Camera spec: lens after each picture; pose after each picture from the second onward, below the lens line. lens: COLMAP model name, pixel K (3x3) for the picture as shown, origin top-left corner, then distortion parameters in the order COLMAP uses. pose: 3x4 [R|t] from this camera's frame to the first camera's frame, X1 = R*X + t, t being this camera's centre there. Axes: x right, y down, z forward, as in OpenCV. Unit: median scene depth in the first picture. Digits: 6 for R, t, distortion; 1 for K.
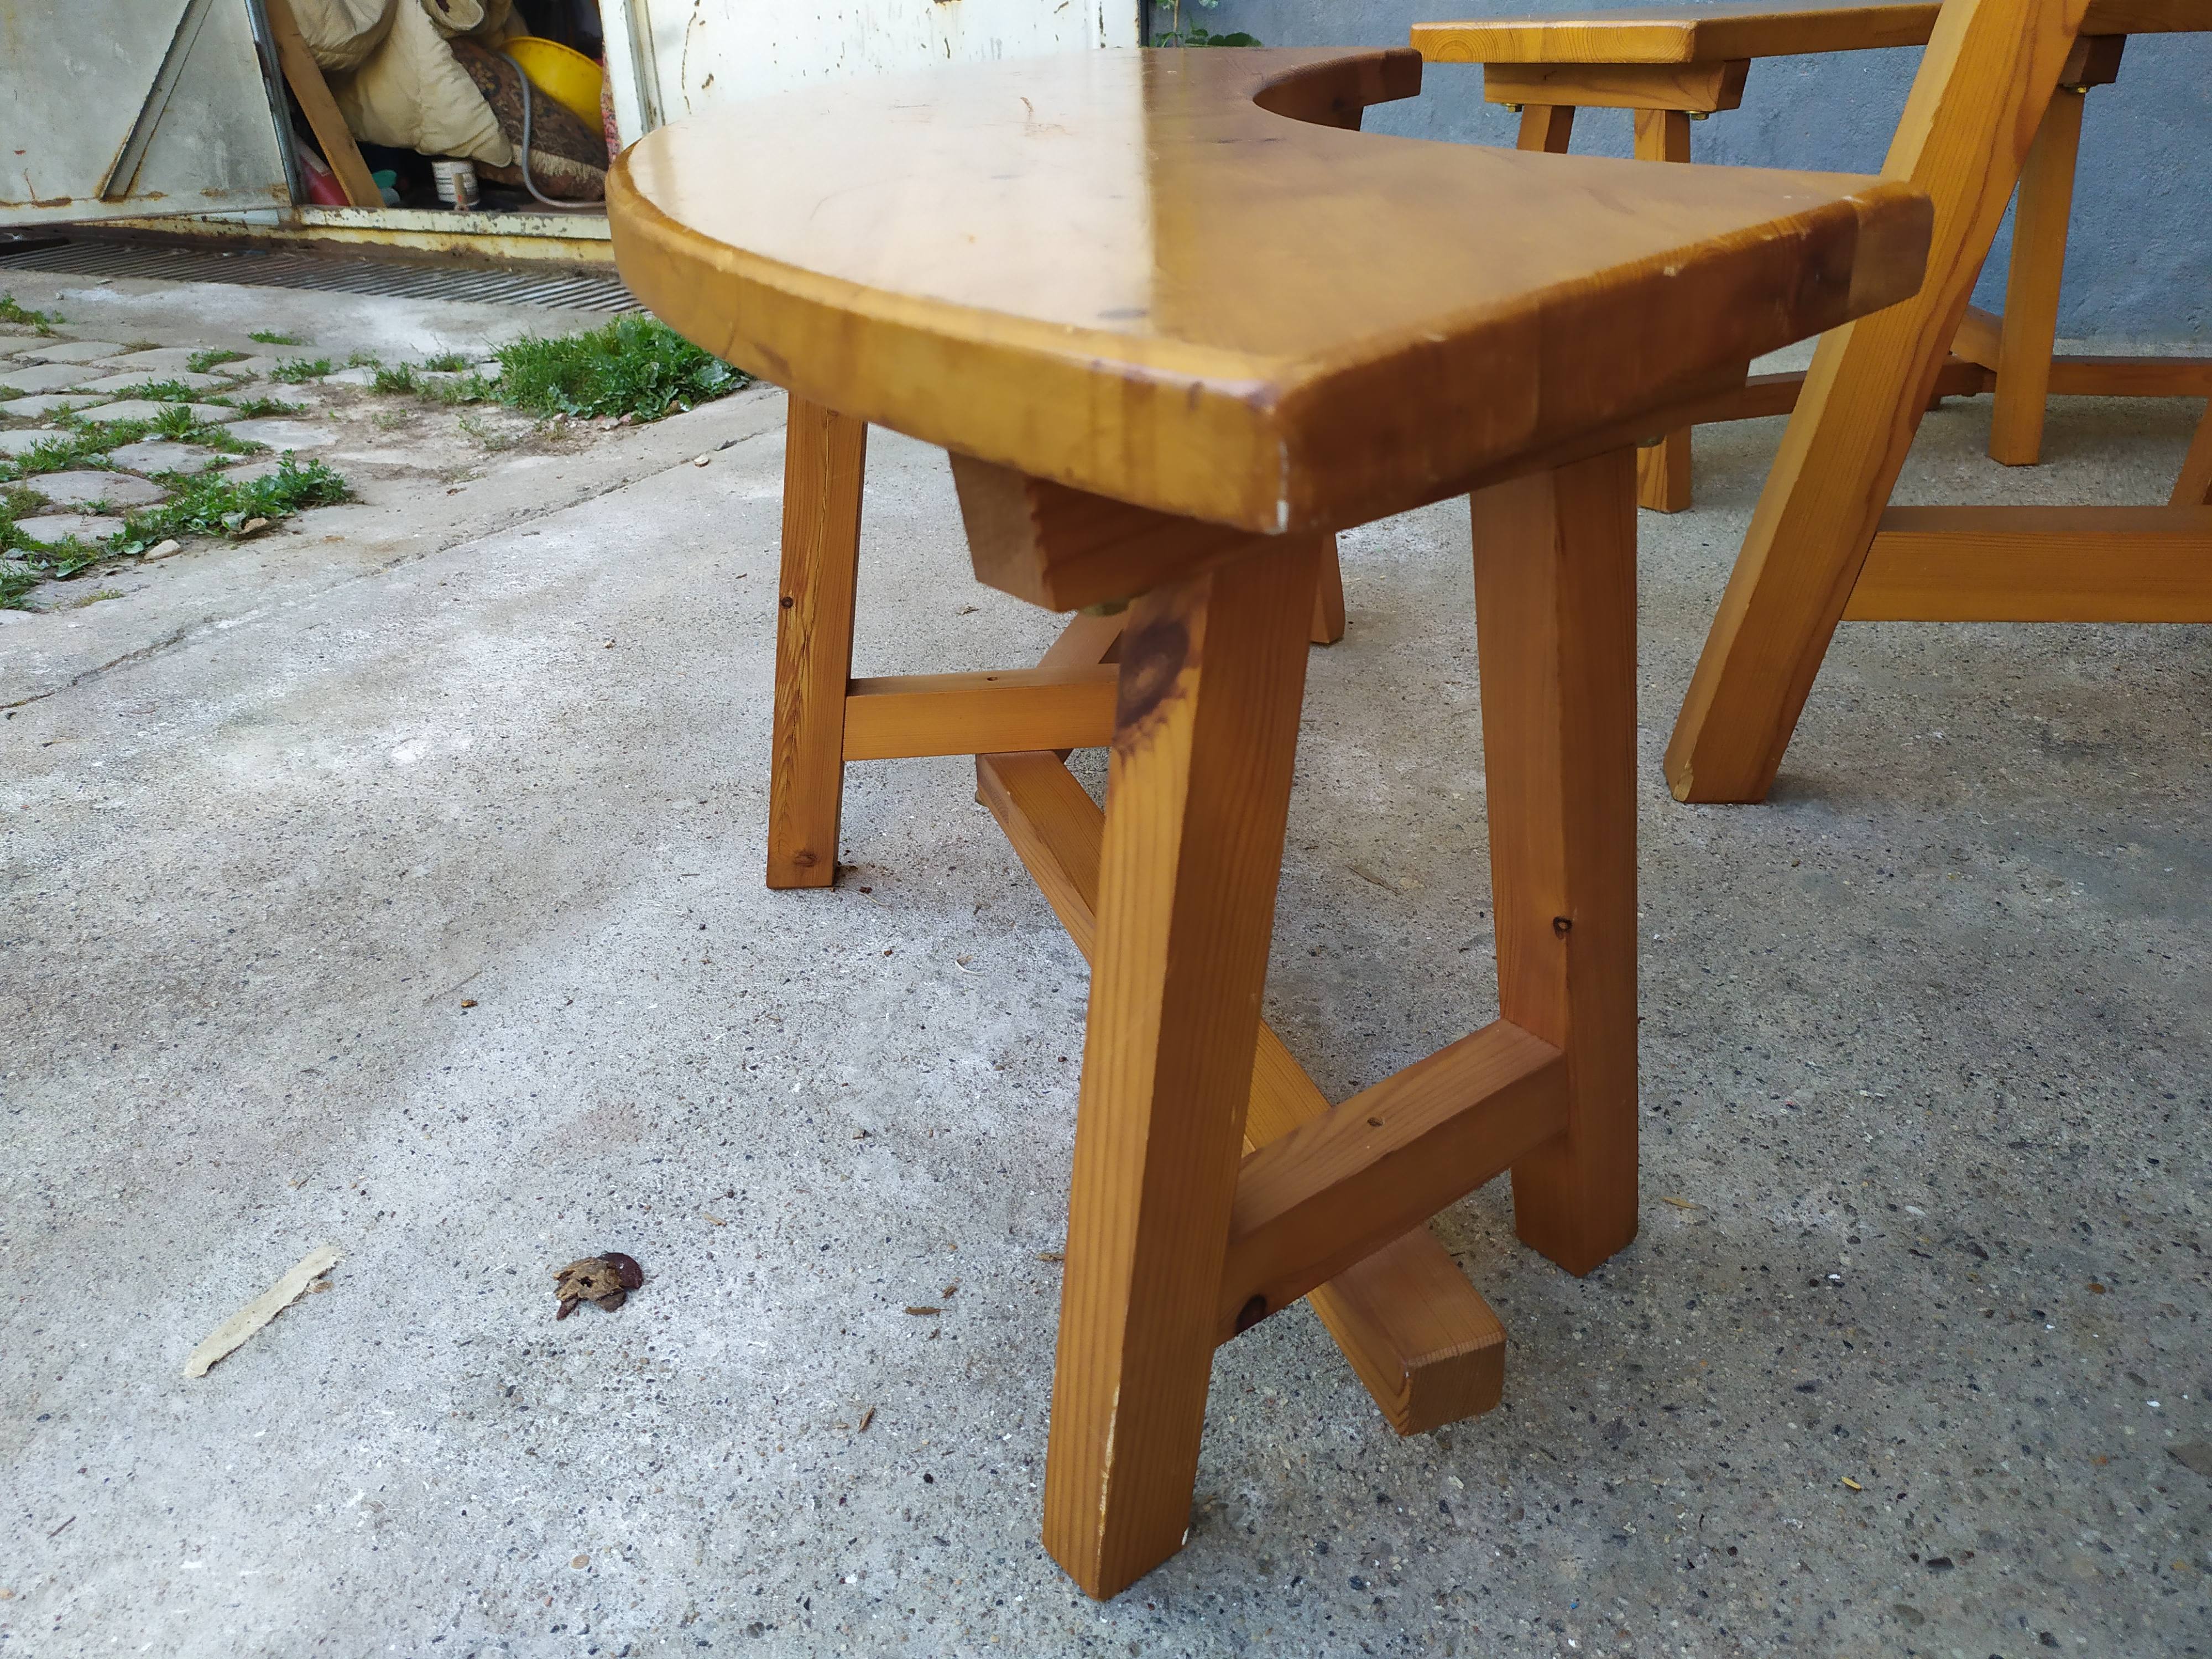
lens RADIAL K [[1729.8, 0, 1114.2], [0, 1729.8, 821.5], [0, 0, 1]] dist [0.034146, -0.043459]
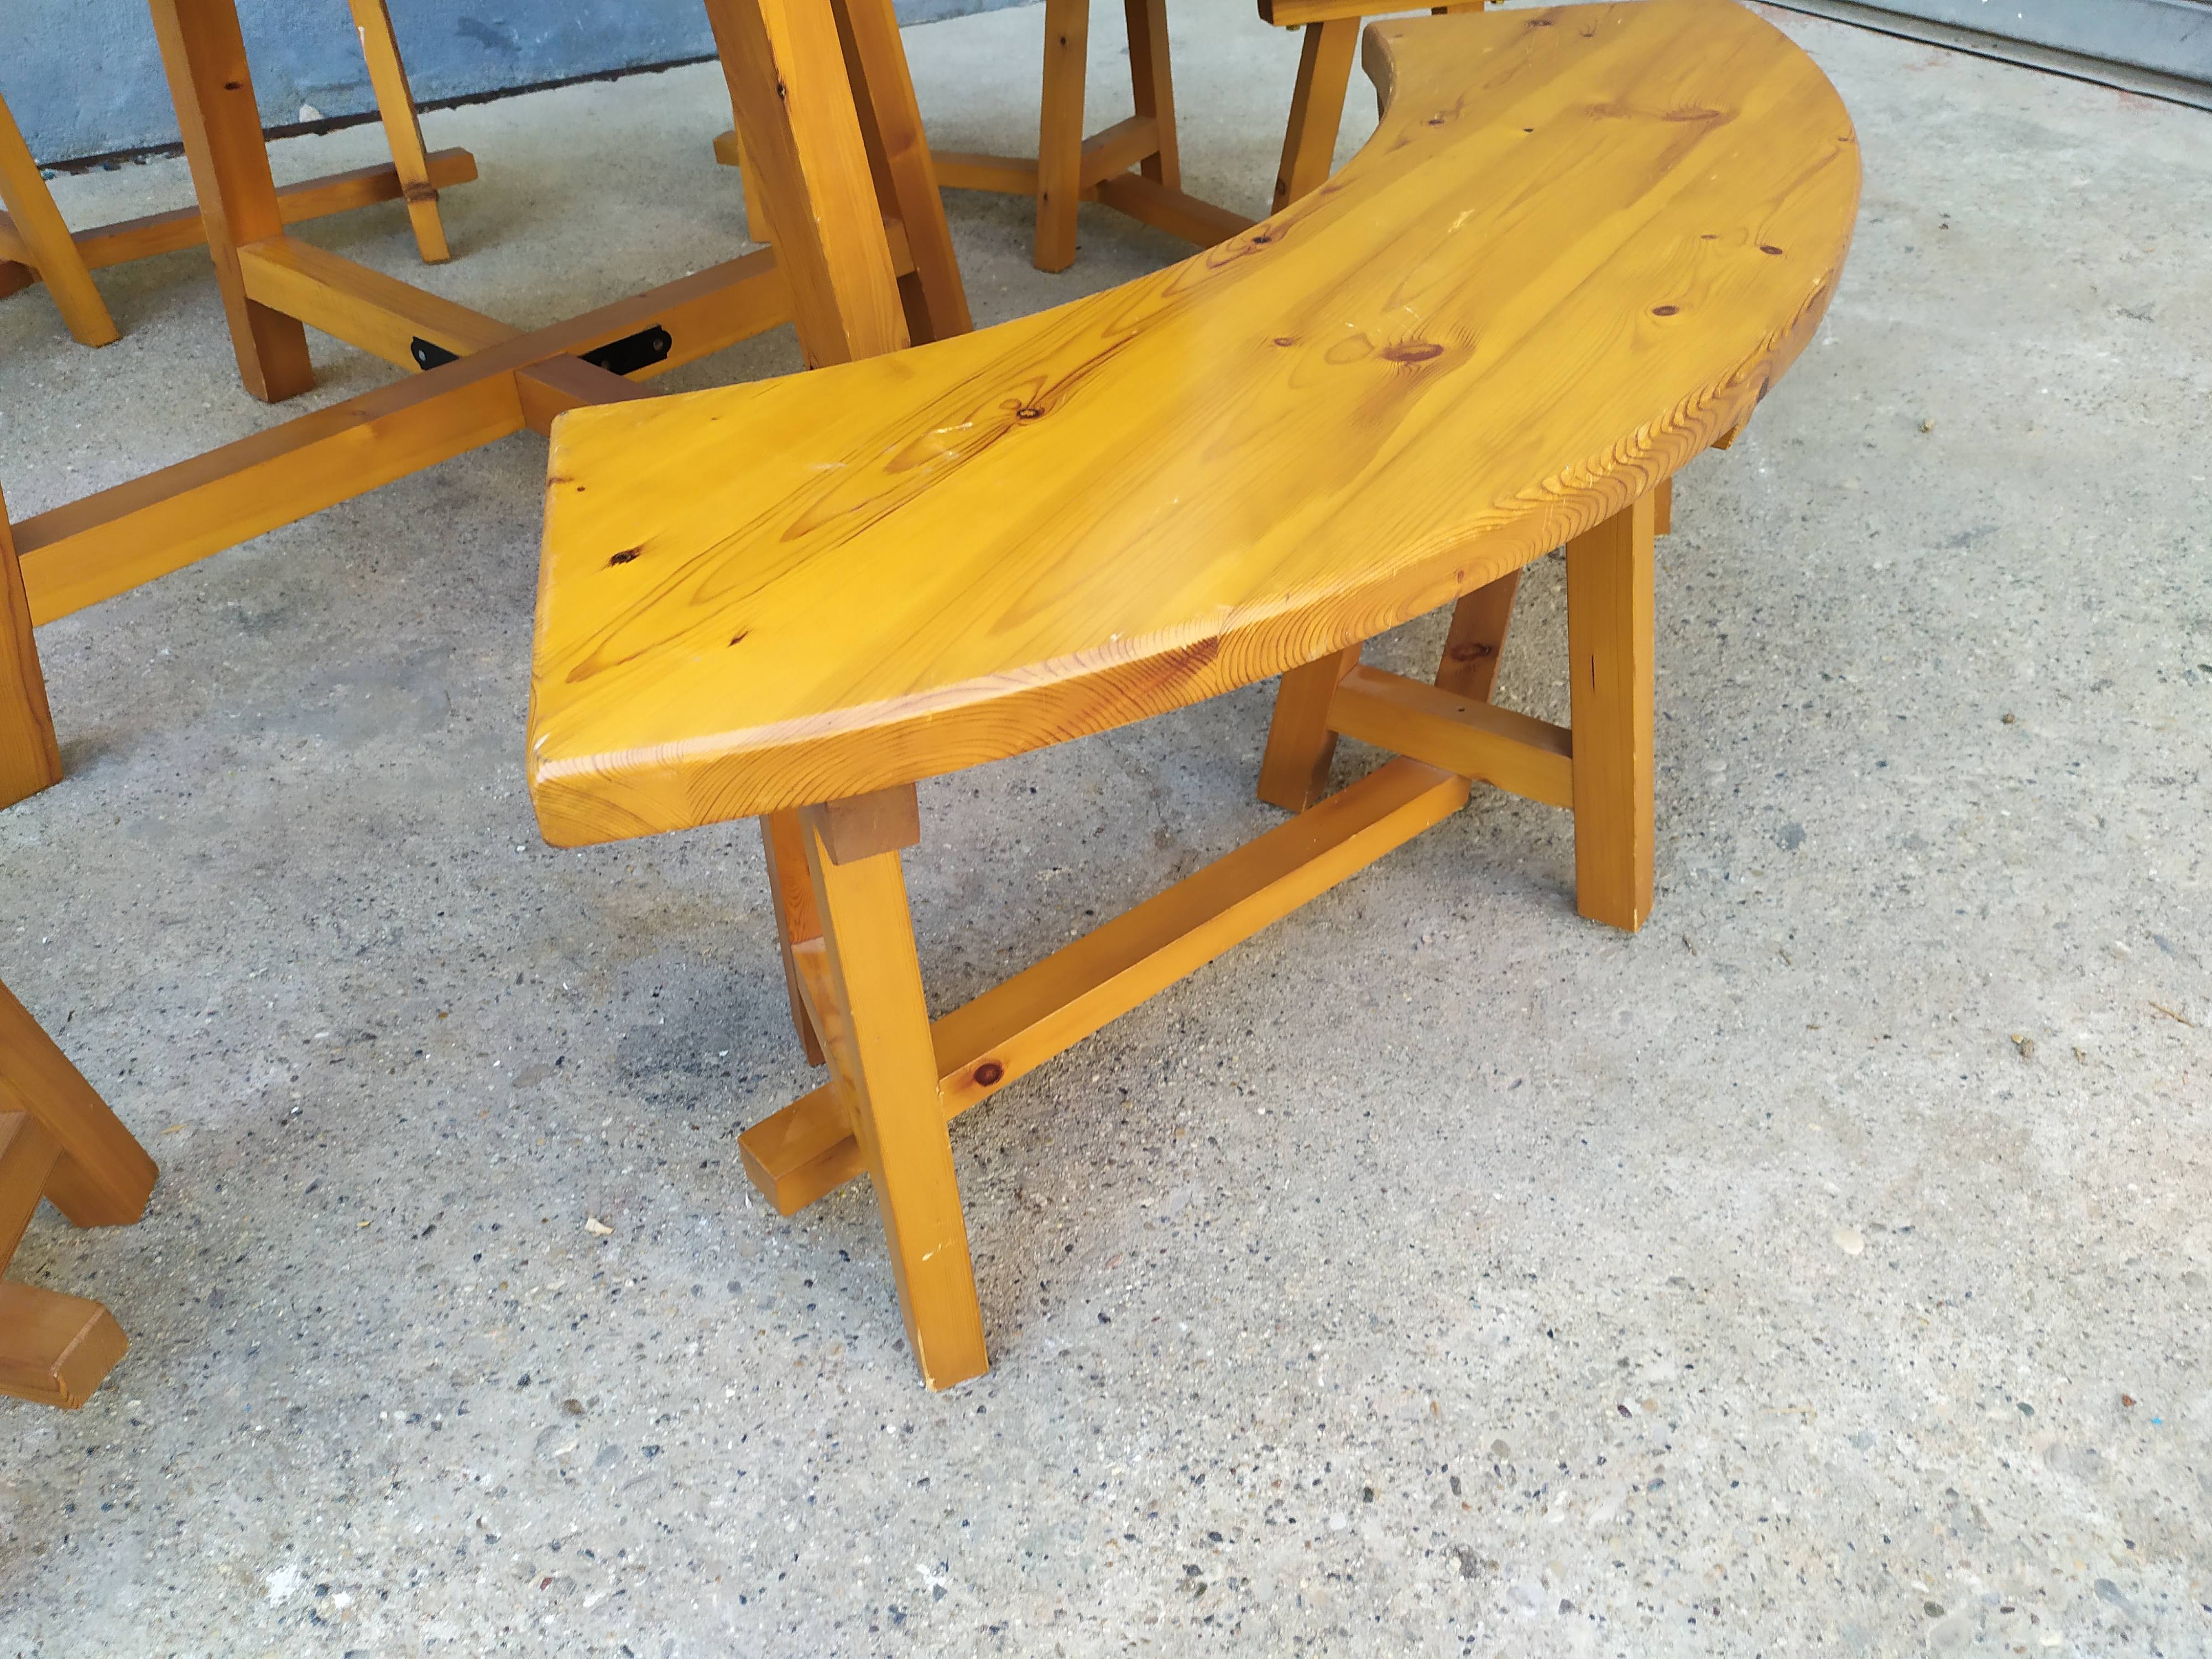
lens RADIAL K [[1729.8, 0, 1116.7], [0, 1729.8, 800.9], [0, 0, 1]] dist [0.034146, -0.043459]
pose [[0.543810, -0.491828, 0.679982, -0.066441], [0.370155, 0.867763, 0.331621, -0.160041], [-0.753164, 0.071360, 0.653951, -0.412767]]
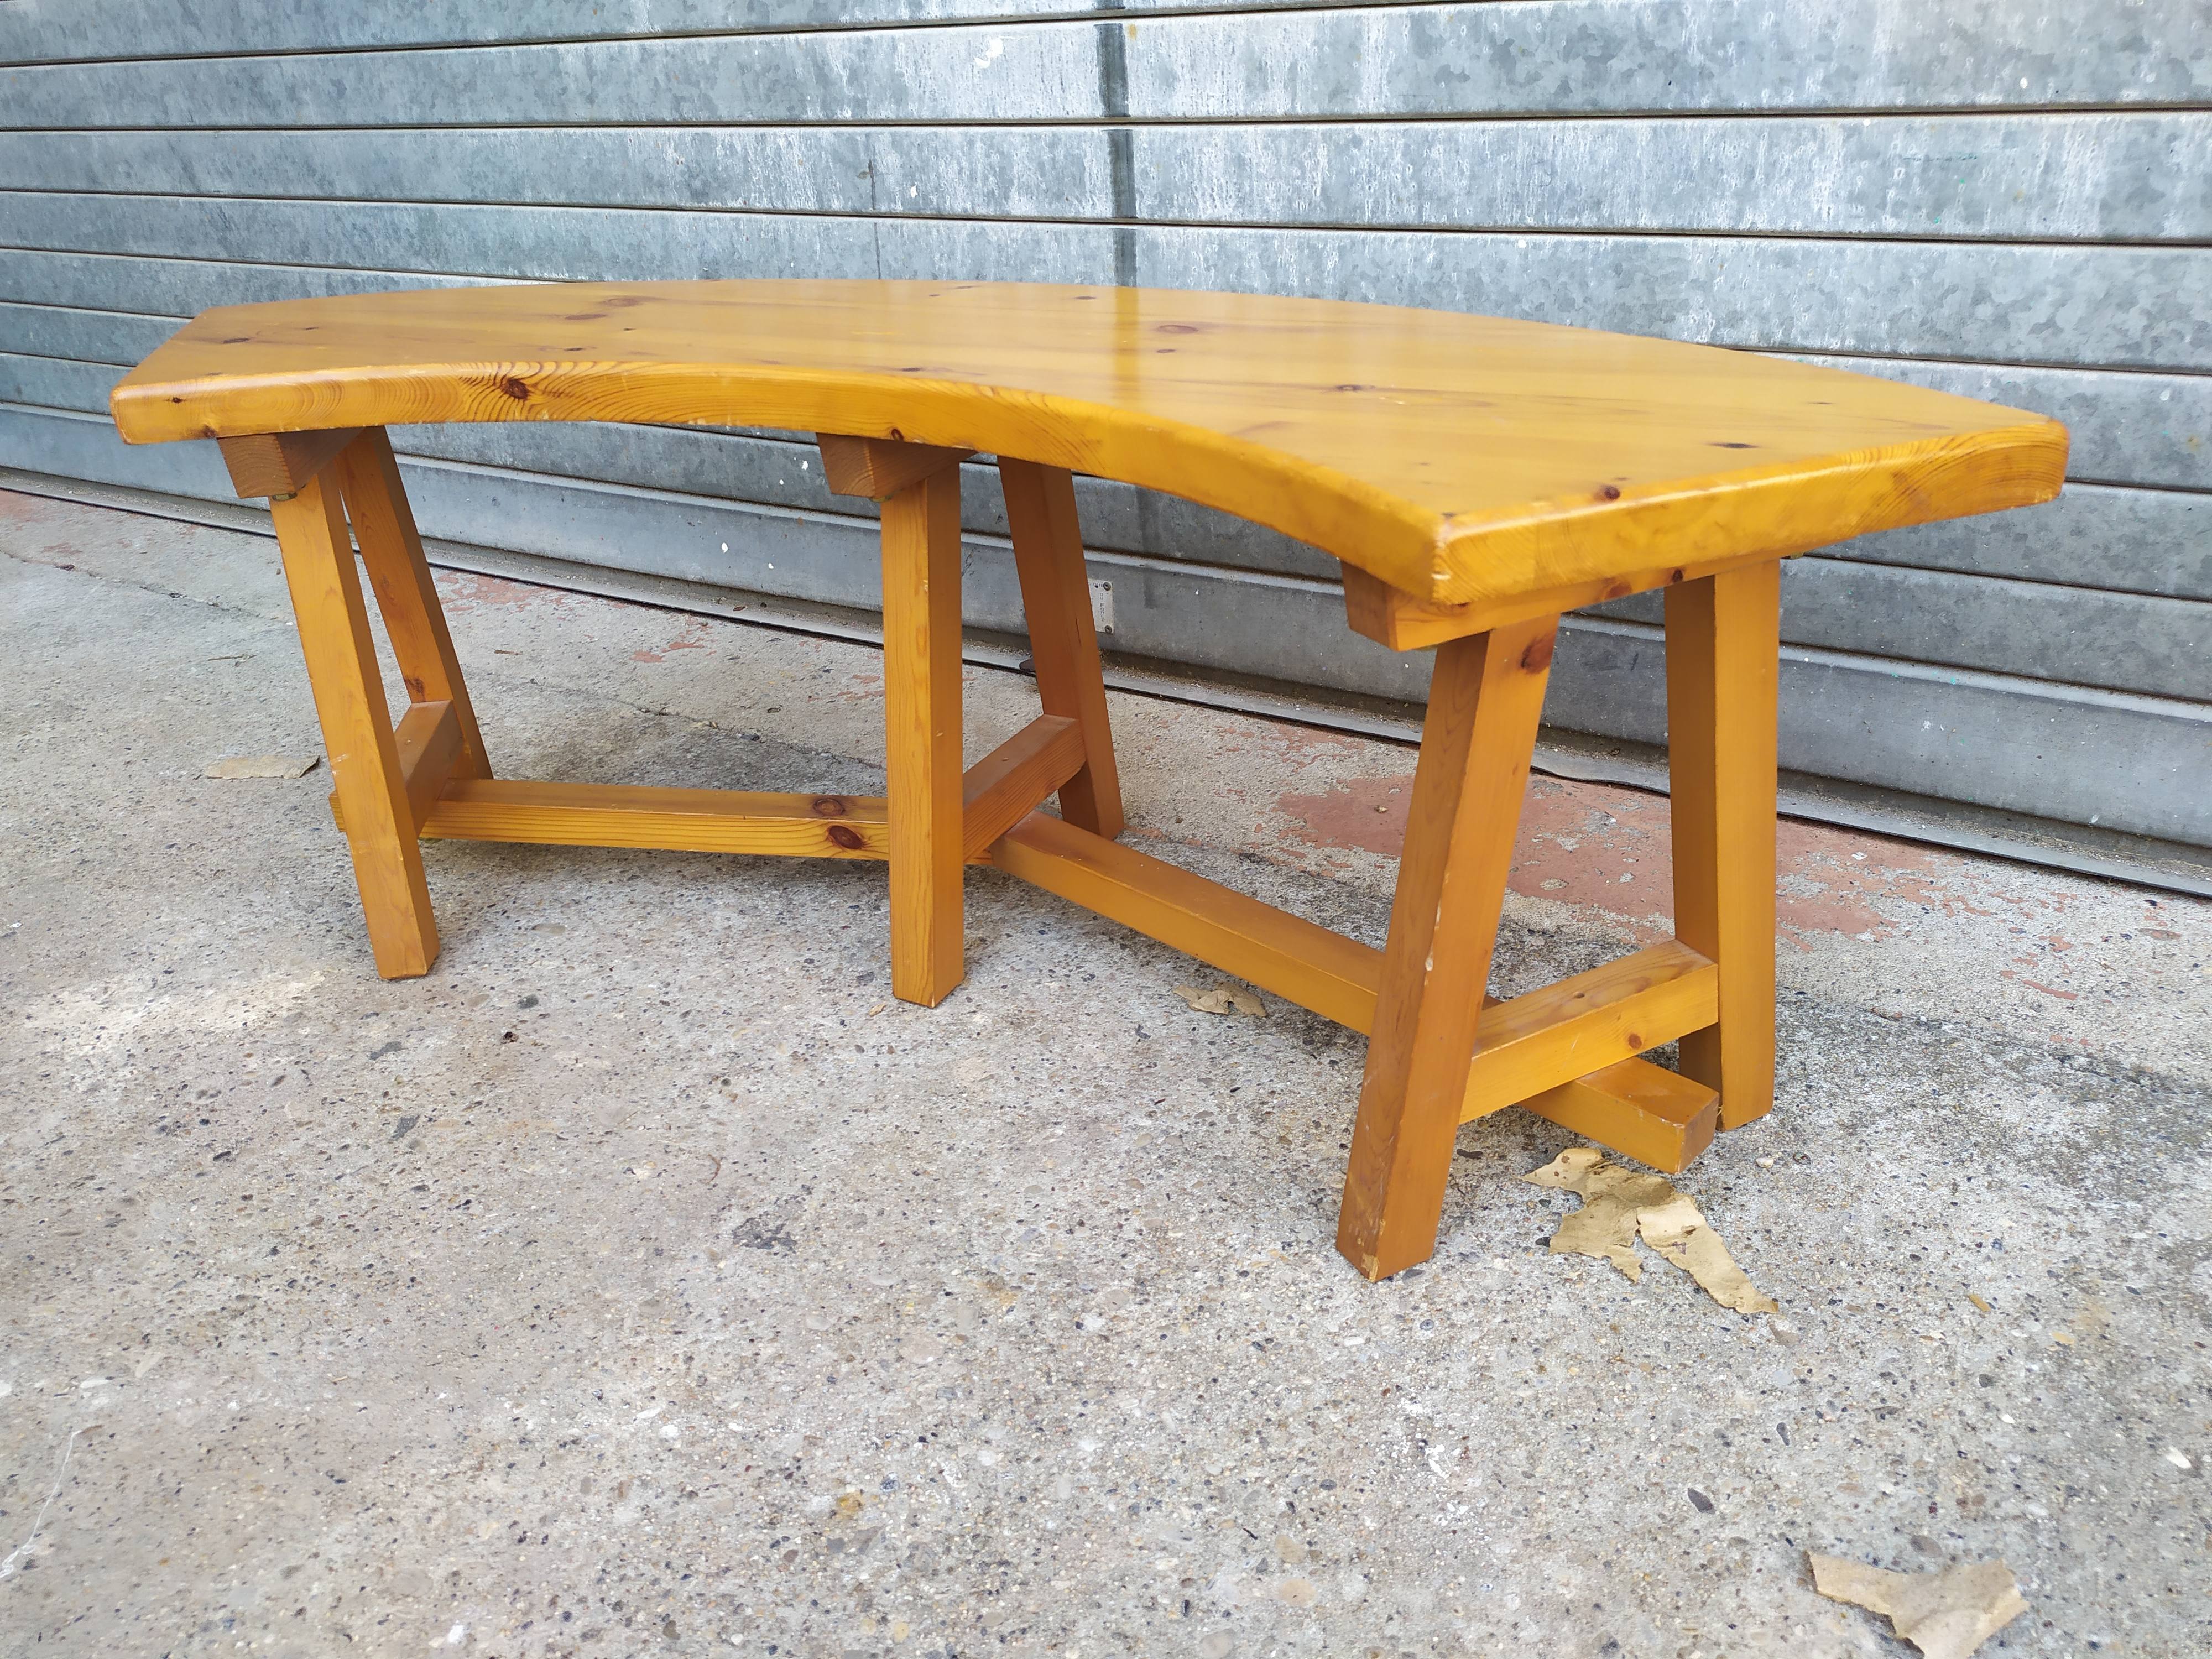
lens RADIAL K [[1676.8, 0, 1110.7], [0, 1676.8, 812.6], [0, 0, 1]] dist [0.033019, -0.032287]
pose [[0.151866, -0.415221, 0.896955, 1.676673], [0.488458, 0.820450, 0.297103, 0.091395], [-0.859270, 0.393005, 0.327417, -0.626184]]
